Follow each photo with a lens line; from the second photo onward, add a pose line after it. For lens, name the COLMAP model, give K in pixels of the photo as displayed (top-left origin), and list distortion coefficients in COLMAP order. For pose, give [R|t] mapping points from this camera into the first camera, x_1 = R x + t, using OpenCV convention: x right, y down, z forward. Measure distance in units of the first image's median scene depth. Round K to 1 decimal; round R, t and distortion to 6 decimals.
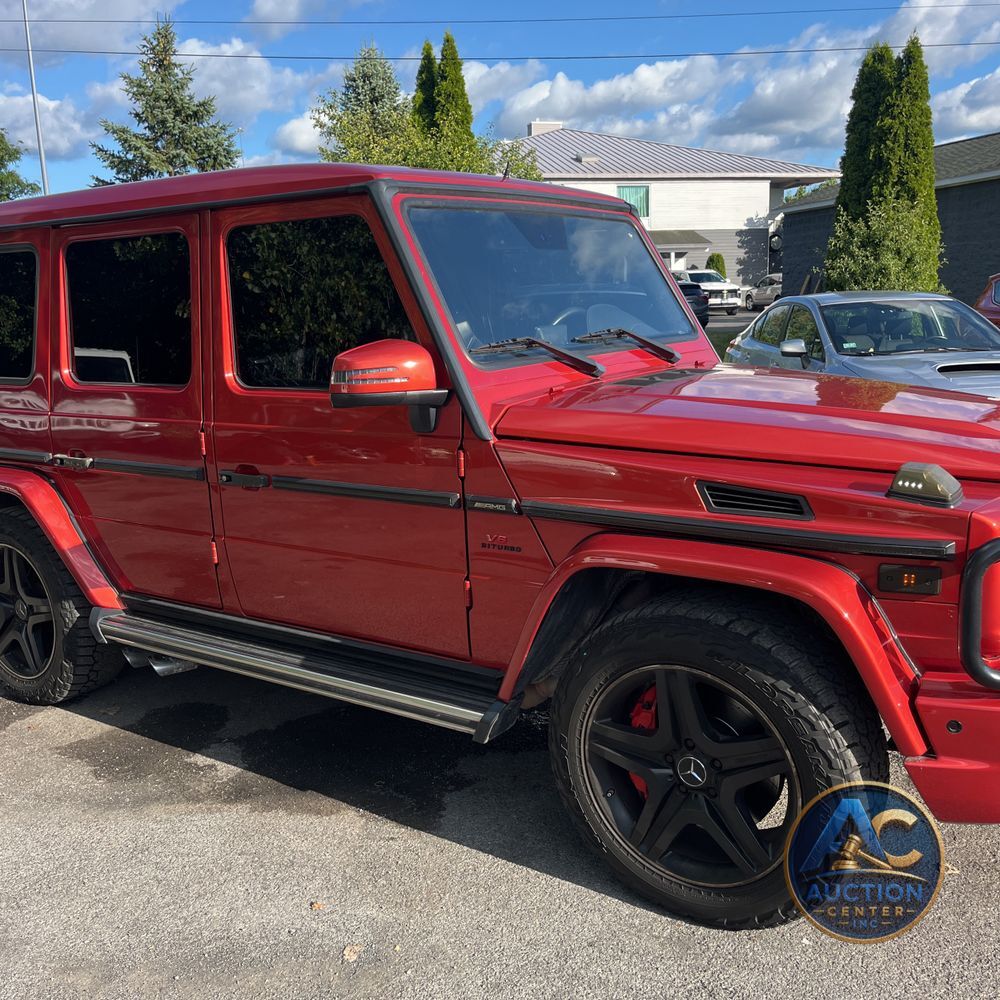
lens RADIAL K [[1027.4, 0, 500.1], [0, 1027.4, 503.4], [0, 0, 1]] dist [0.036298, -0.011000]
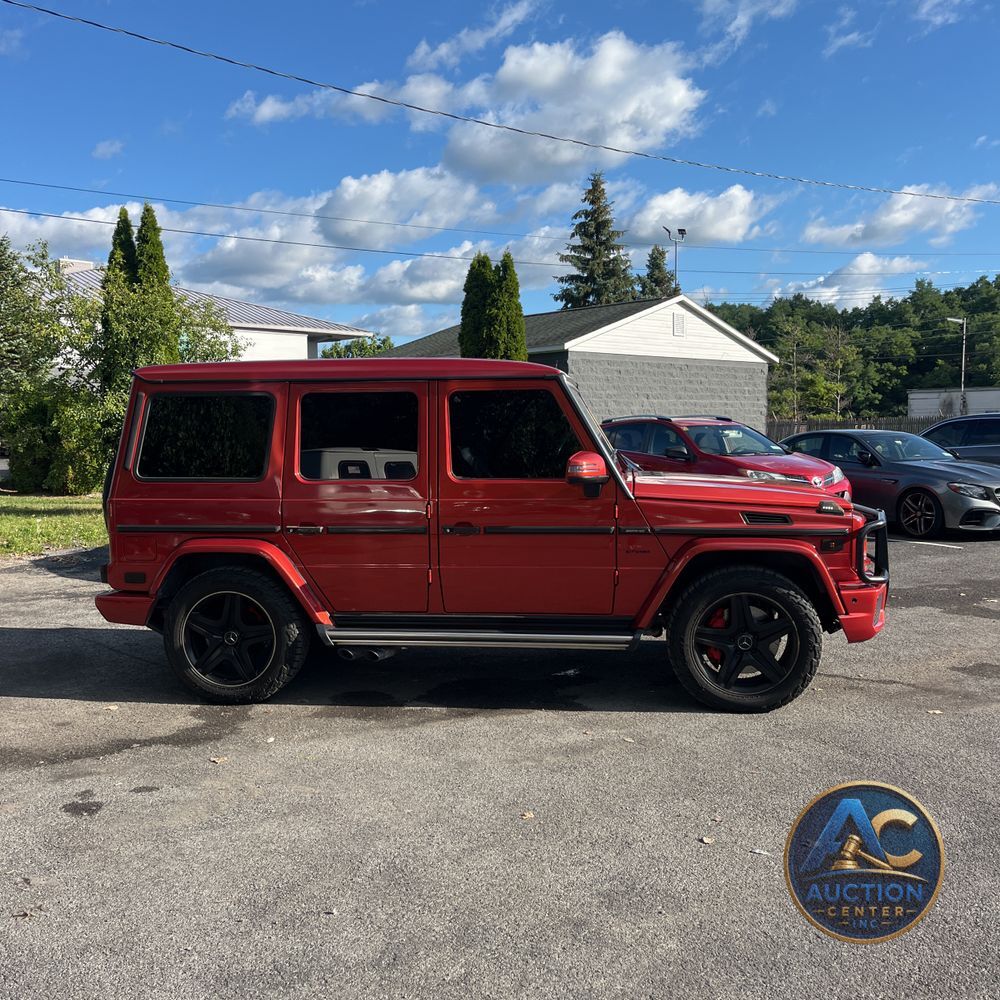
lens RADIAL K [[1025.7, 0, 509.6], [0, 1025.7, 504.2], [0, 0, 1]] dist [0.053921, -0.060597]
pose [[0.884610, -0.008998, 0.466245, -0.836813], [0.071313, 0.990664, -0.116183, 0.119287], [-0.460847, 0.136026, 0.876993, -0.490179]]
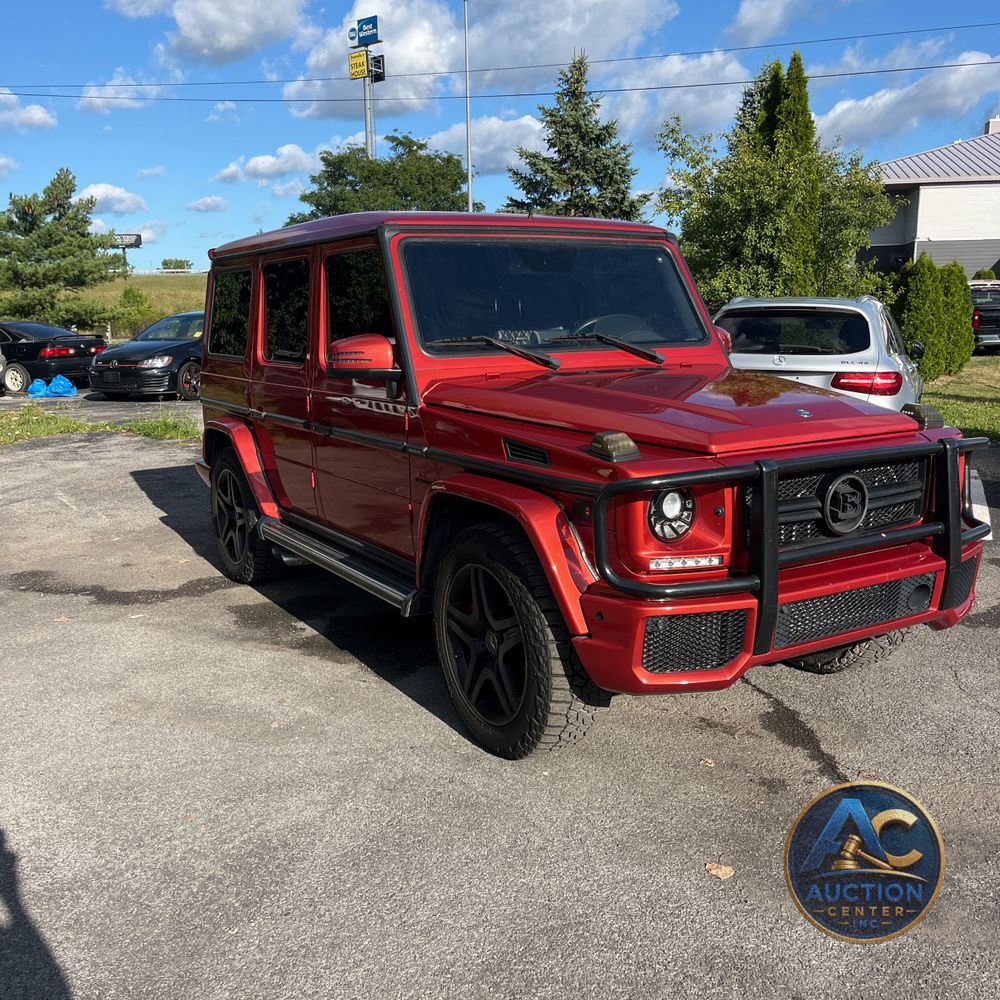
lens RADIAL K [[1027.4, 0, 500.1], [0, 1027.4, 503.4], [0, 0, 1]] dist [0.036298, -0.011000]
pose [[0.914124, 0.095419, -0.394046, 0.471929], [-0.098495, 0.995060, 0.012462, 0.032265], [0.393289, 0.027419, 0.919006, -0.194105]]
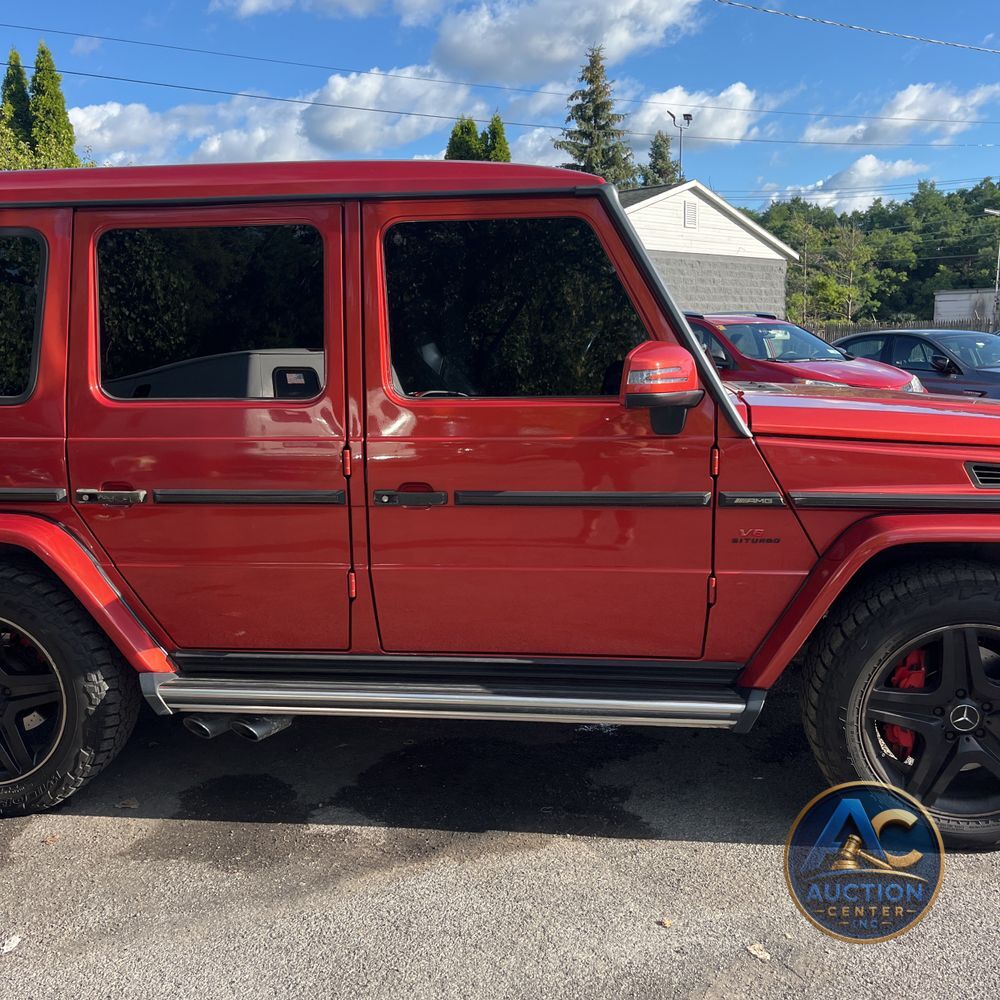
lens RADIAL K [[1025.7, 0, 509.6], [0, 1025.7, 504.2], [0, 0, 1]] dist [0.053921, -0.060597]
pose [[0.881645, -0.052769, 0.468953, -0.503712], [0.075552, 0.996694, -0.029885, 0.013041], [-0.465825, 0.061778, 0.882718, 0.133425]]
